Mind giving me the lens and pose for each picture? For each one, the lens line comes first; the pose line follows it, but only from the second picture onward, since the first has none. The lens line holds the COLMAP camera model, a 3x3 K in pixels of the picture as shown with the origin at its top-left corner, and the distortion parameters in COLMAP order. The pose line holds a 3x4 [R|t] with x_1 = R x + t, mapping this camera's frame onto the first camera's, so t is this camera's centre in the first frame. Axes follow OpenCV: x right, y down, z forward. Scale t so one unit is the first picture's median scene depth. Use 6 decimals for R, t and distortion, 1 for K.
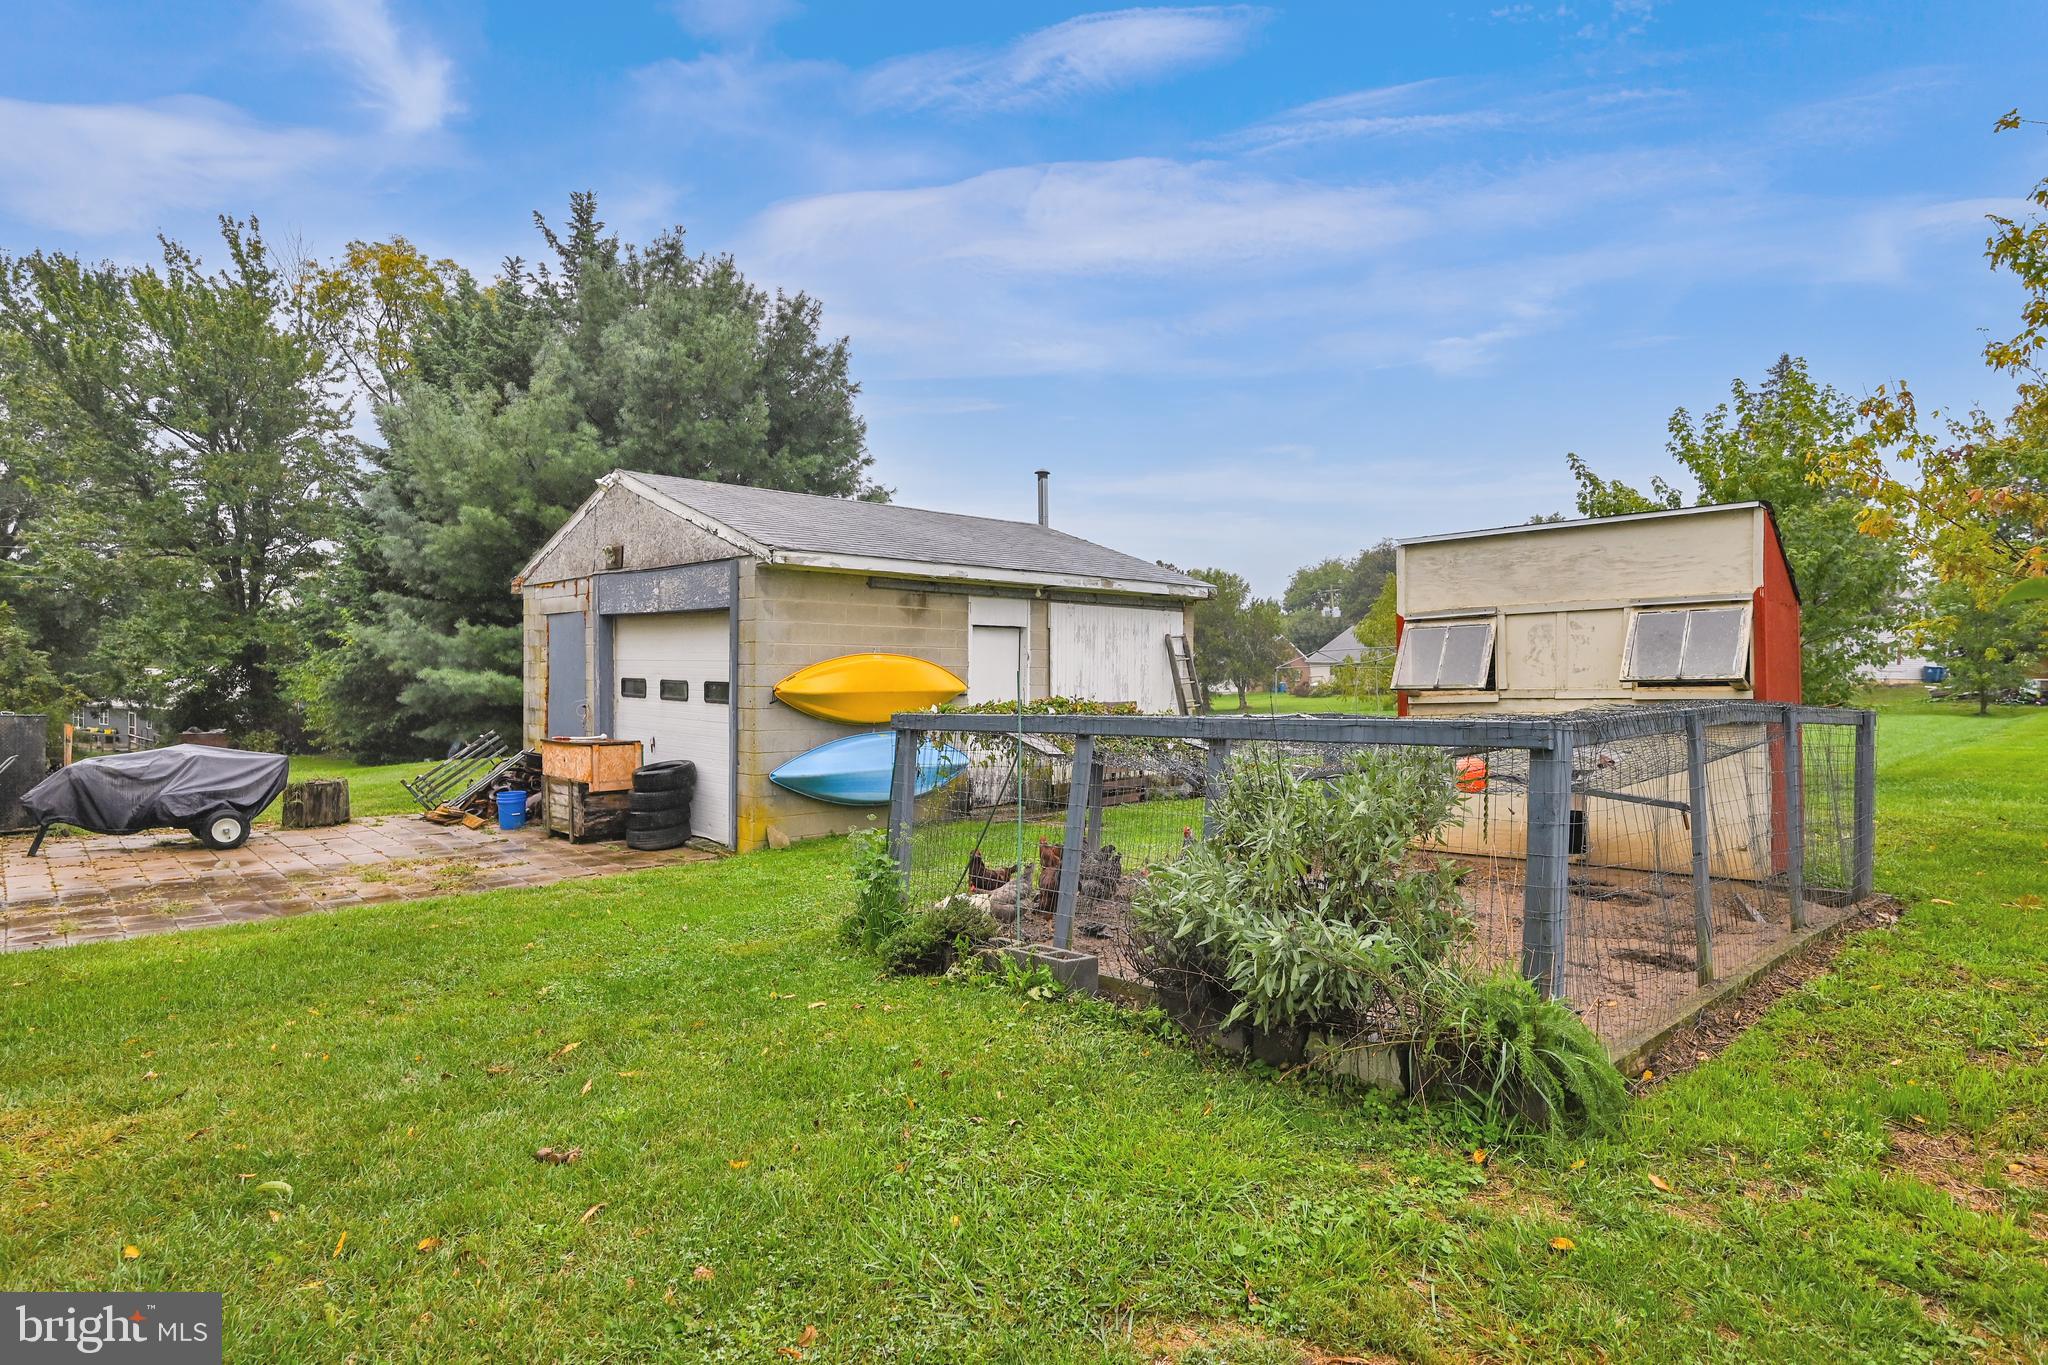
lens RADIAL K [[1109.0, 0, 1024.0], [0, 1109.0, 682.5], [0, 0, 1]] dist [-0.006721, 0.000350]
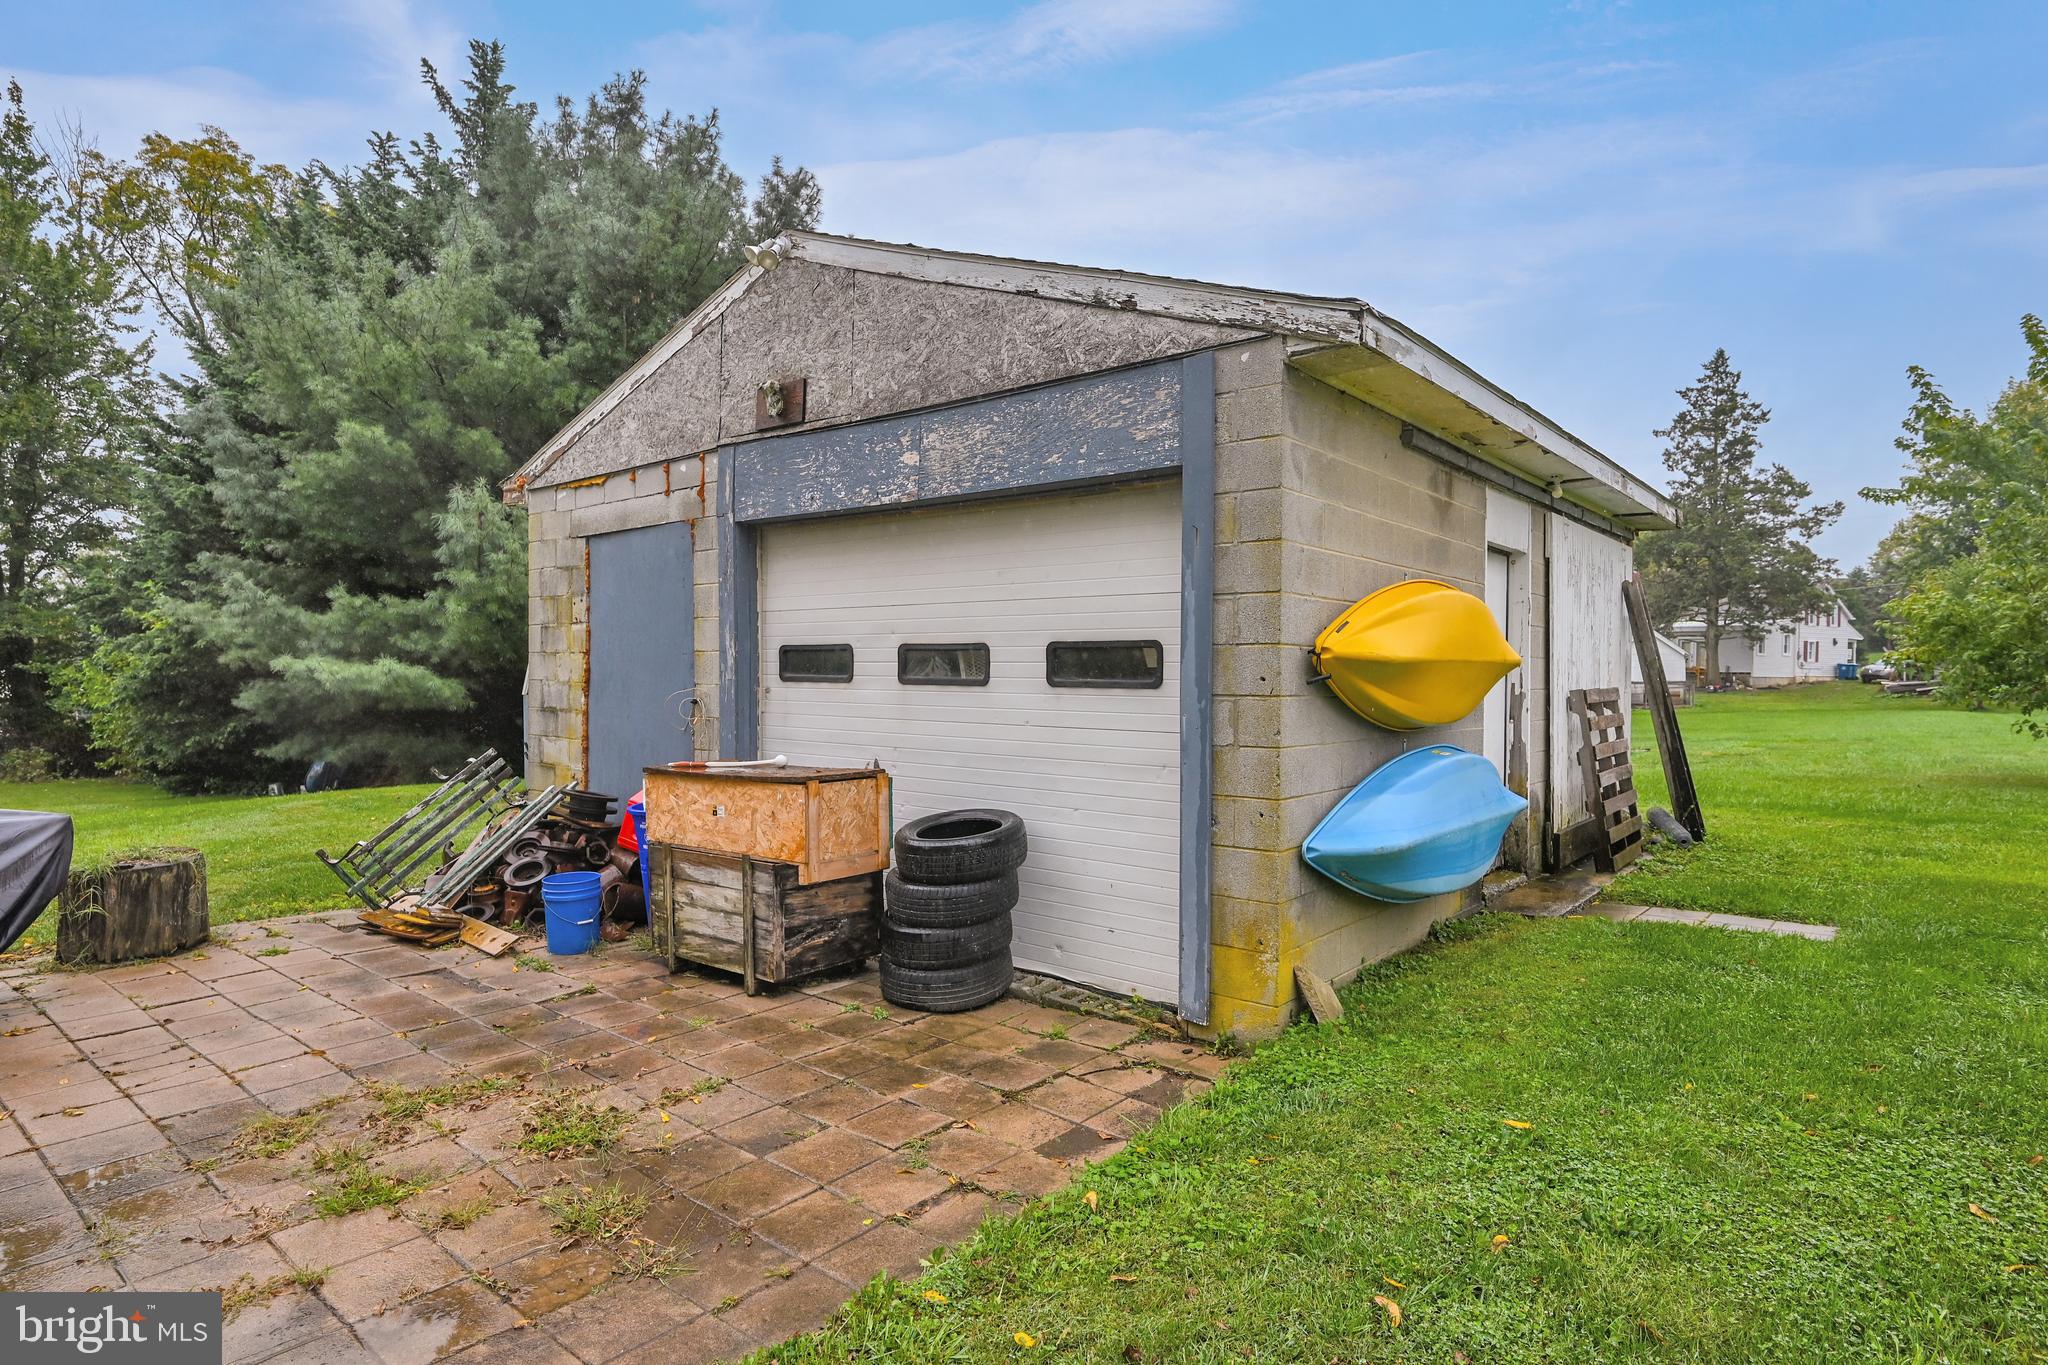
lens RADIAL K [[1109.0, 0, 1024.0], [0, 1109.0, 682.5], [0, 0, 1]] dist [-0.006721, 0.000350]
pose [[0.991616, -0.004867, 0.129132, -0.161268], [0.005426, 0.999977, -0.003980, 0.008099], [-0.129109, 0.004647, 0.991619, 0.240213]]
